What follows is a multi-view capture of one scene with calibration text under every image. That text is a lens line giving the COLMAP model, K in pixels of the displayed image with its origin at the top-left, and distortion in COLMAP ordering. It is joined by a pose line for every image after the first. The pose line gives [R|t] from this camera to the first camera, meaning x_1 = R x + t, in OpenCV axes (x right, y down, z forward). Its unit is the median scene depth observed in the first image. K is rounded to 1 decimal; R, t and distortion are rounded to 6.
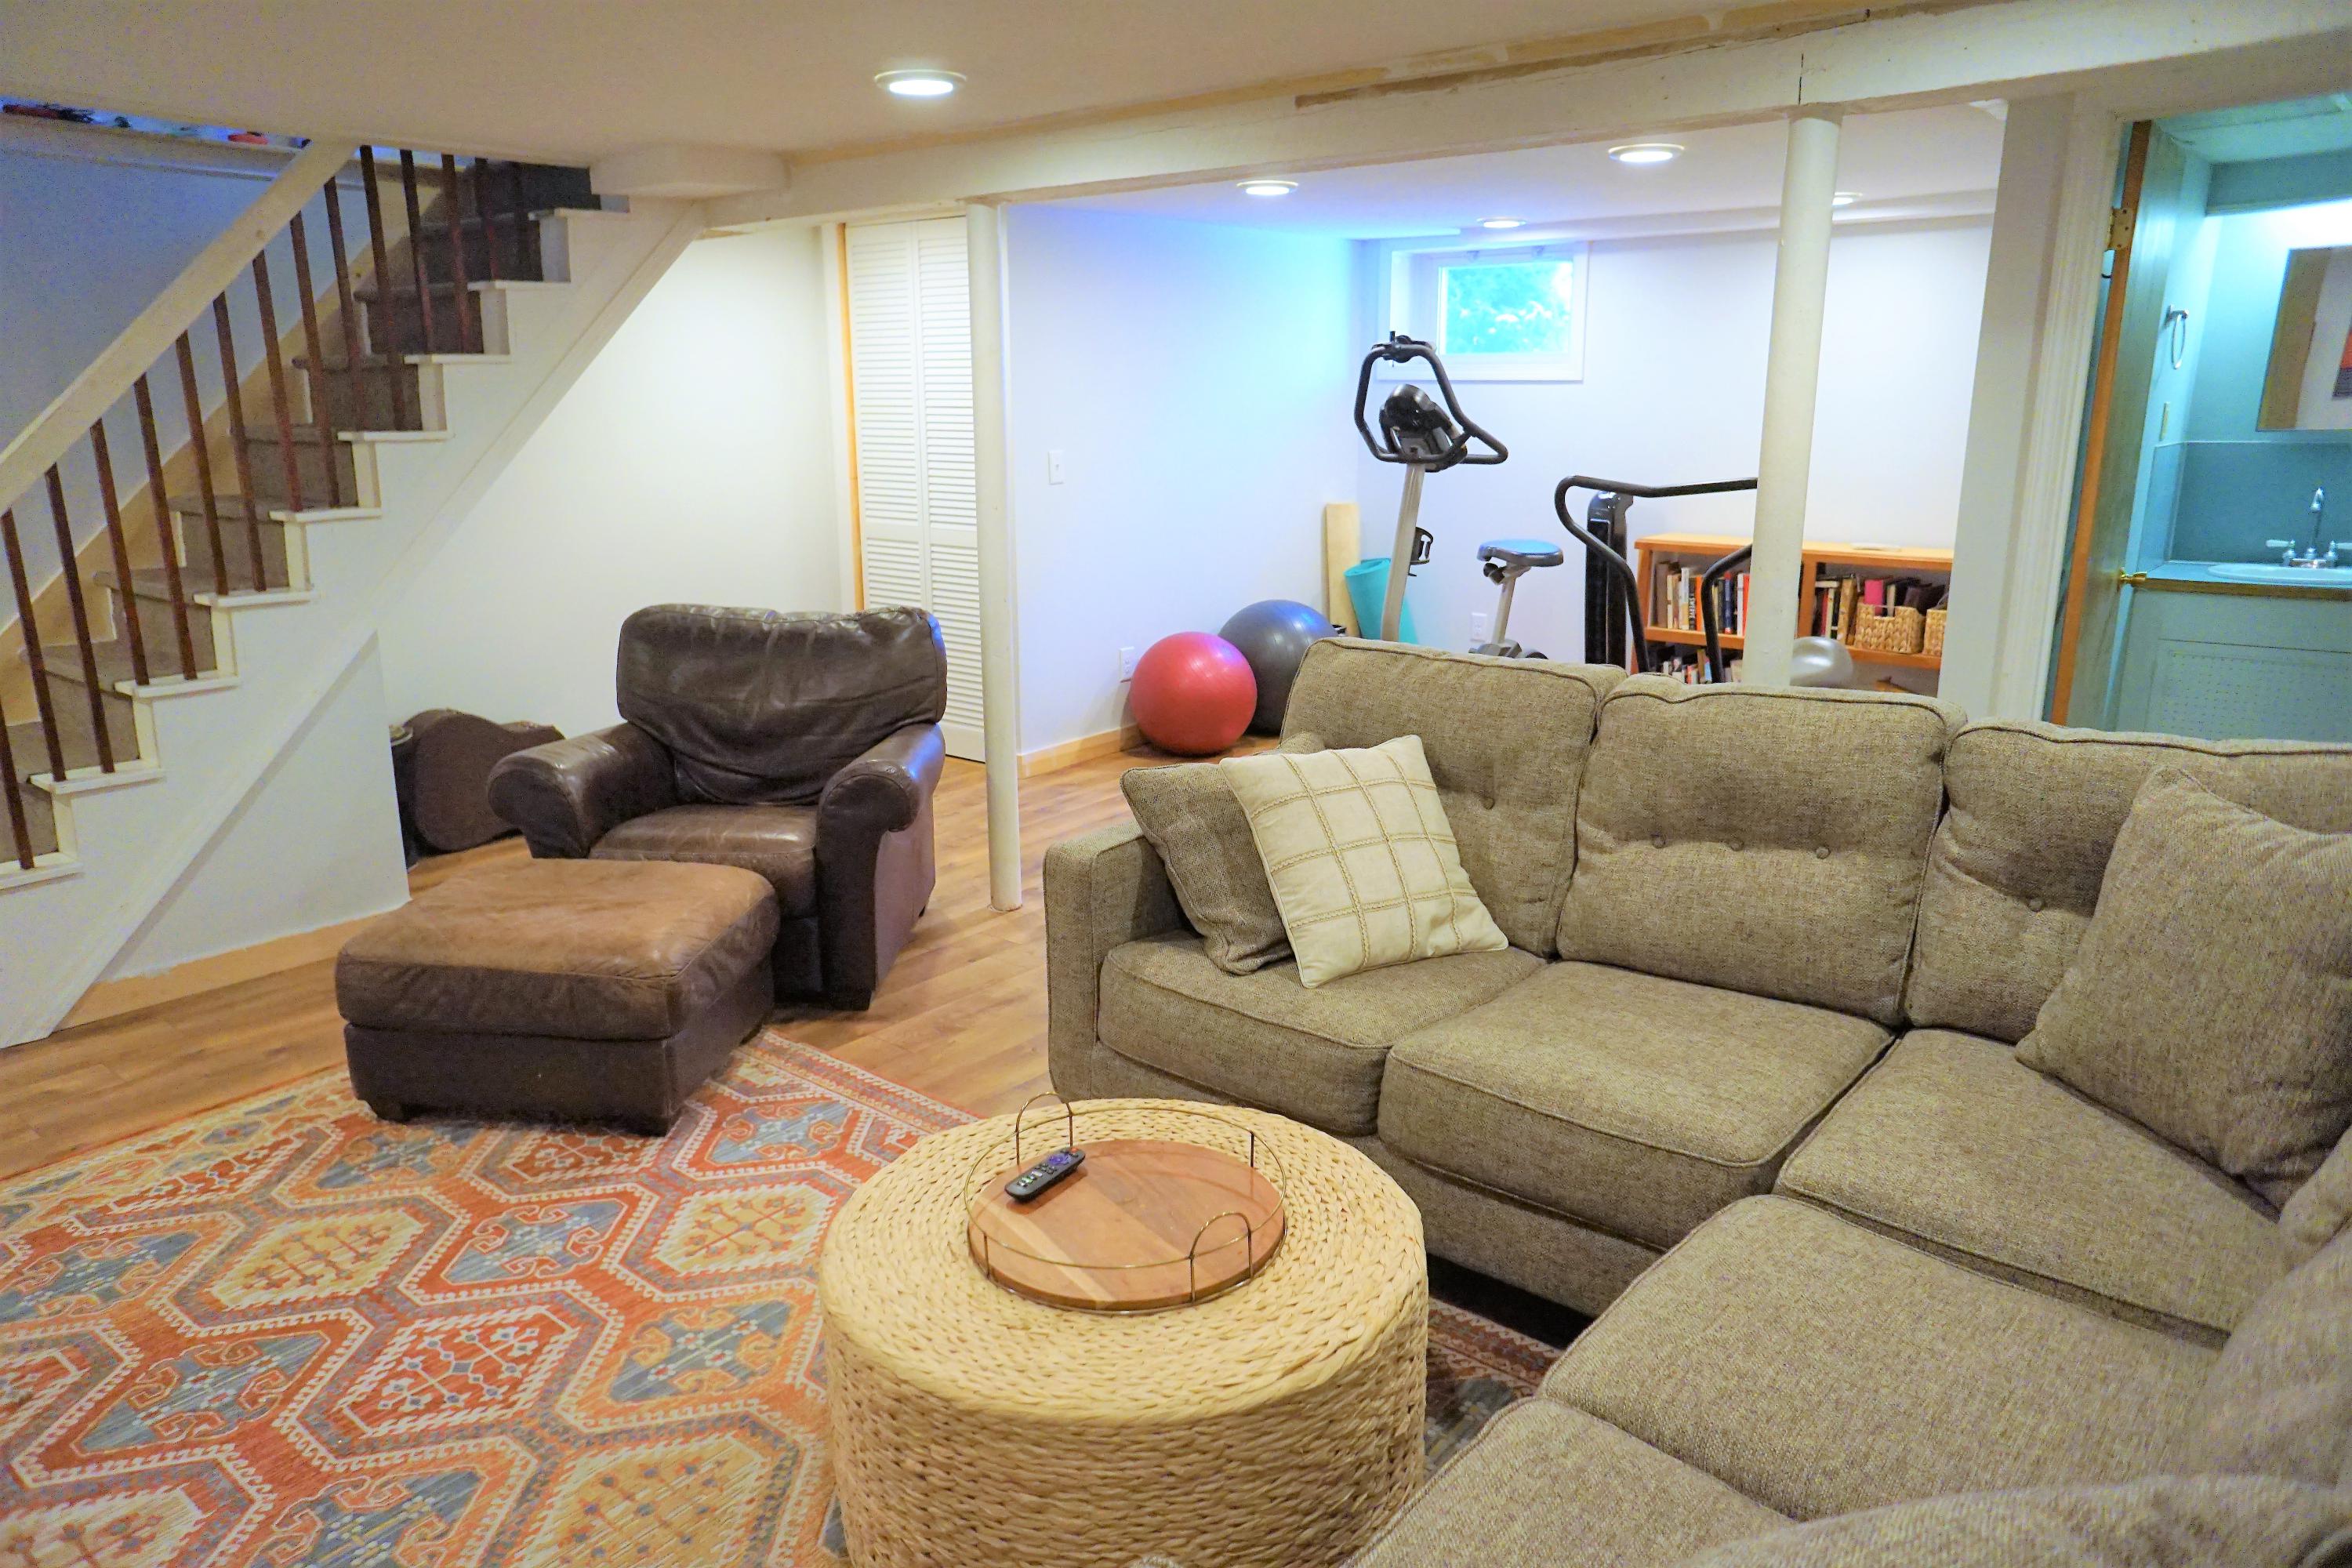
lens RADIAL K [[1590.4, 0, 1172.0], [0, 1590.4, 785.6], [0, 0, 1]] dist [-0.029213, 0.042995]
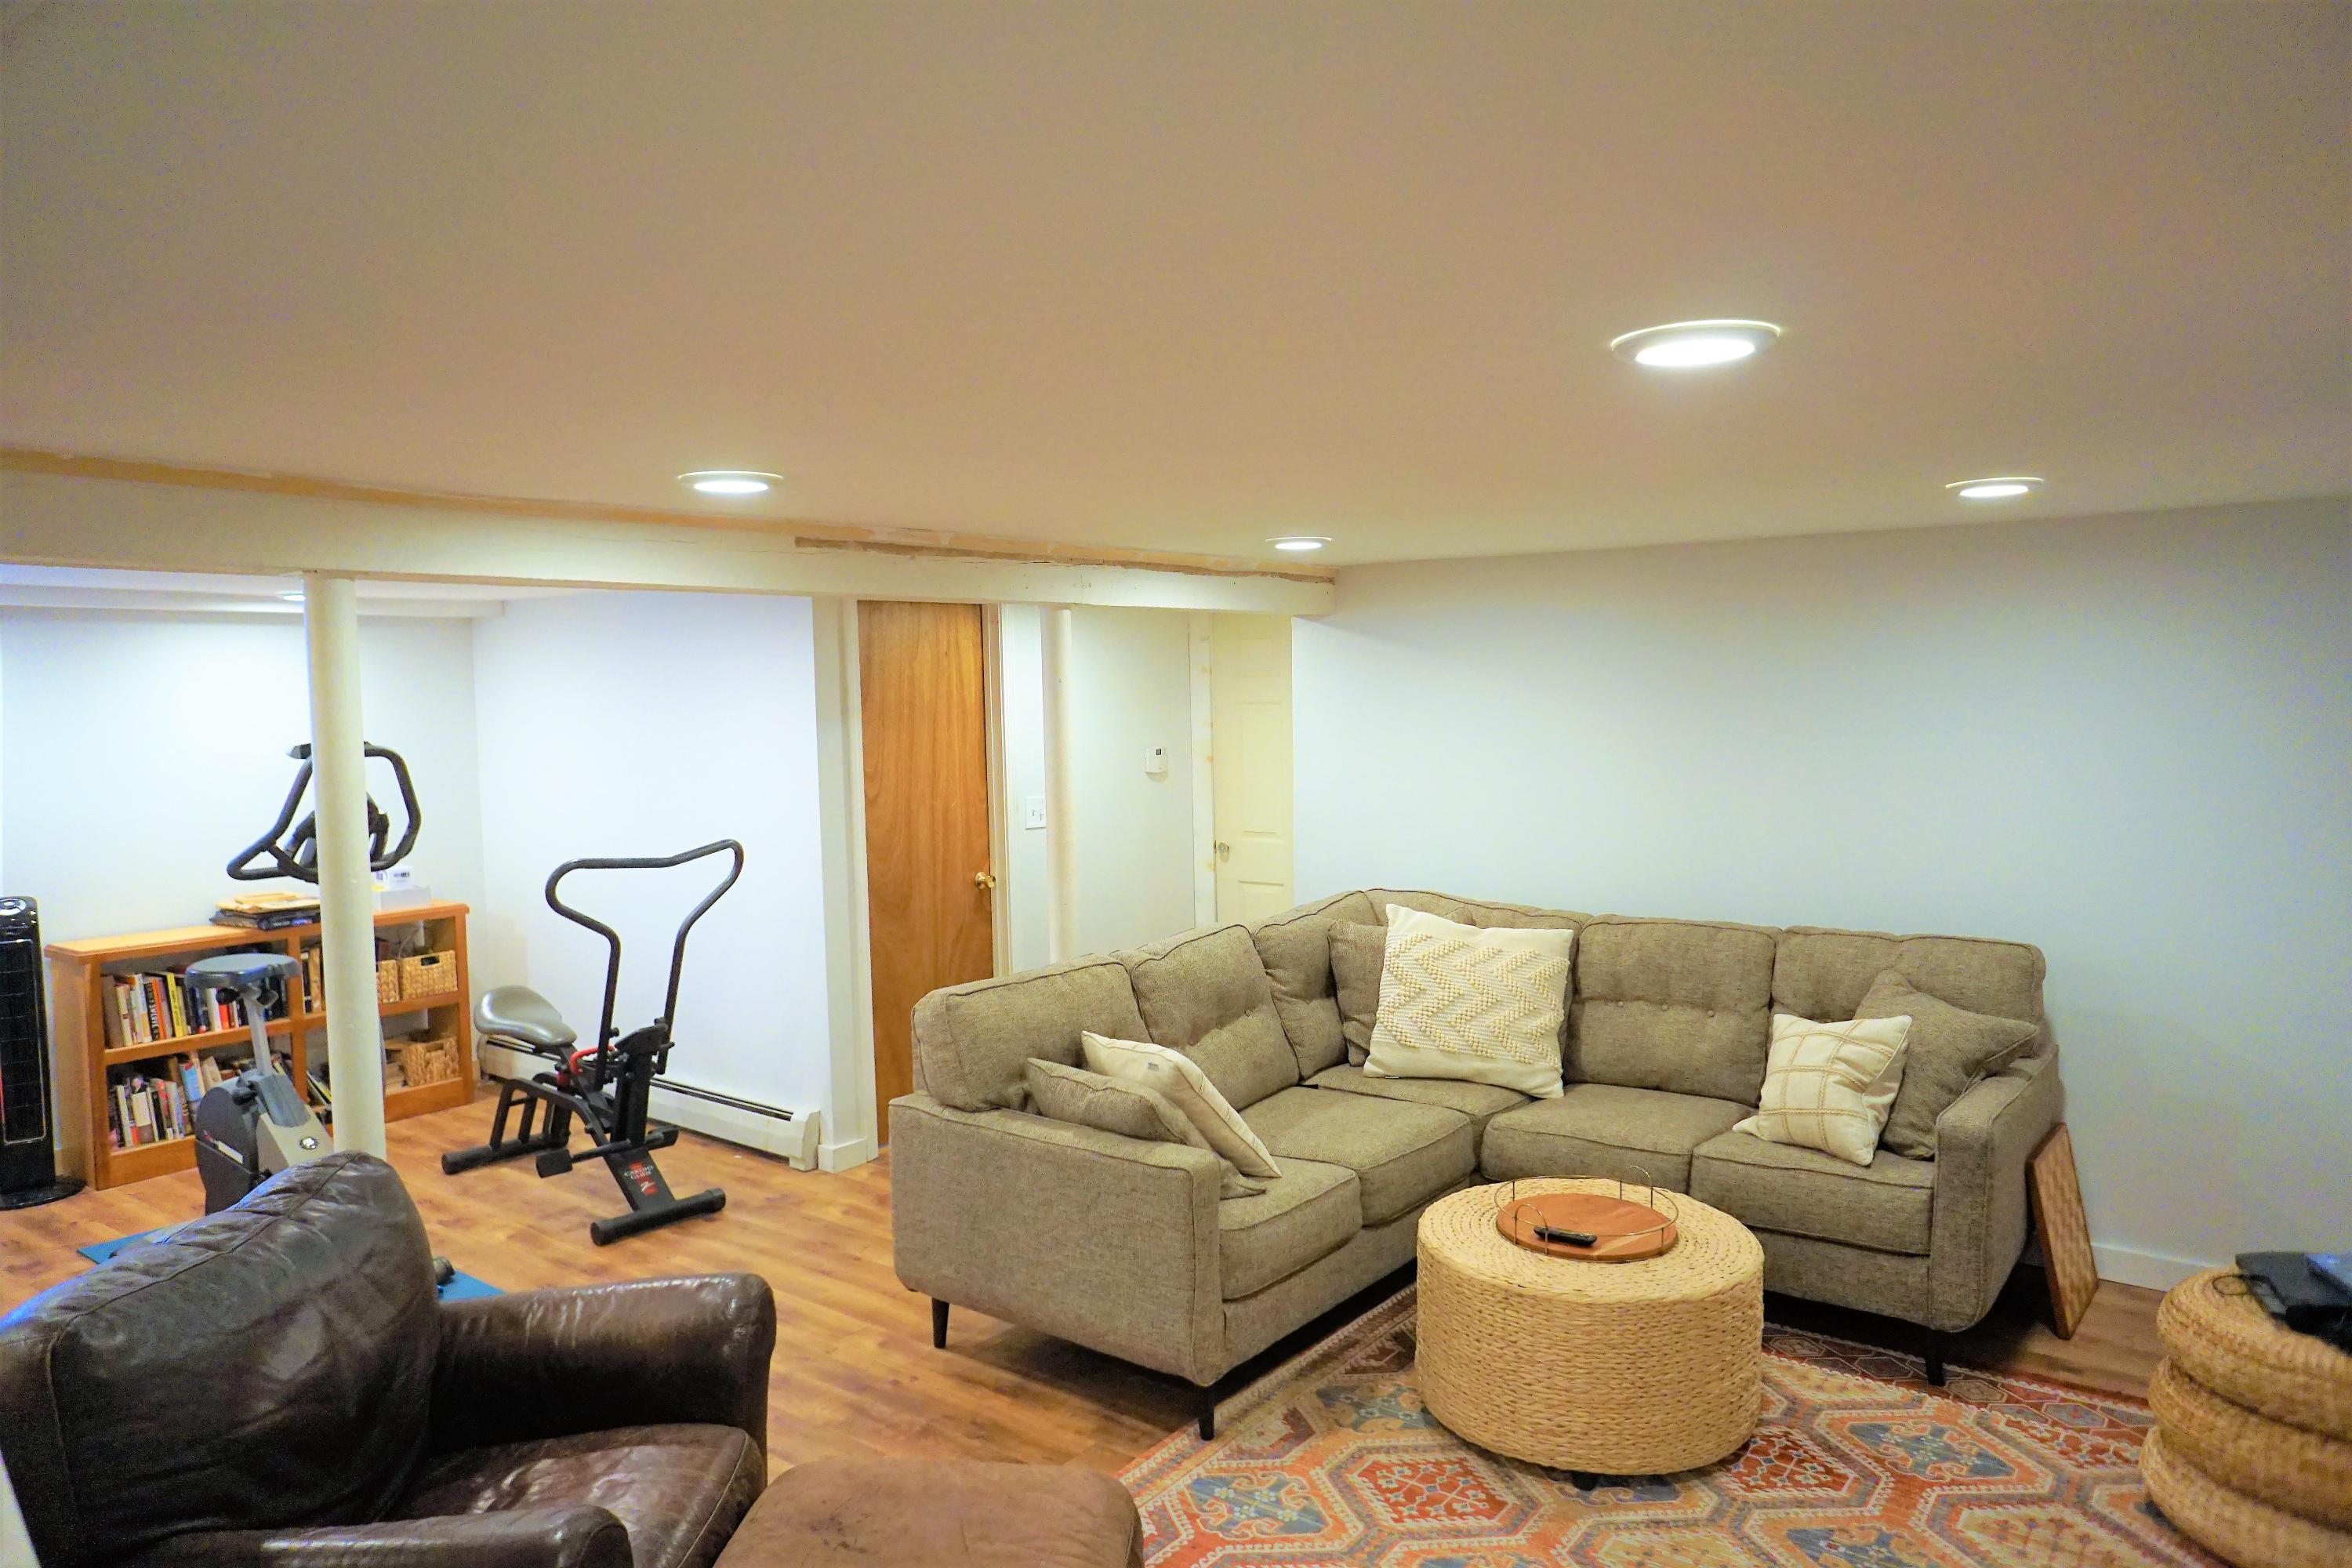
lens RADIAL K [[1590.4, 0, 1173.7], [0, 1590.4, 788.9], [0, 0, 1]] dist [-0.029213, 0.042995]
pose [[-0.047489, -0.057493, 0.997216, -1.093558], [0.261833, 0.962717, 0.067973, -0.276708], [-0.963944, 0.264332, -0.030665, 0.845974]]
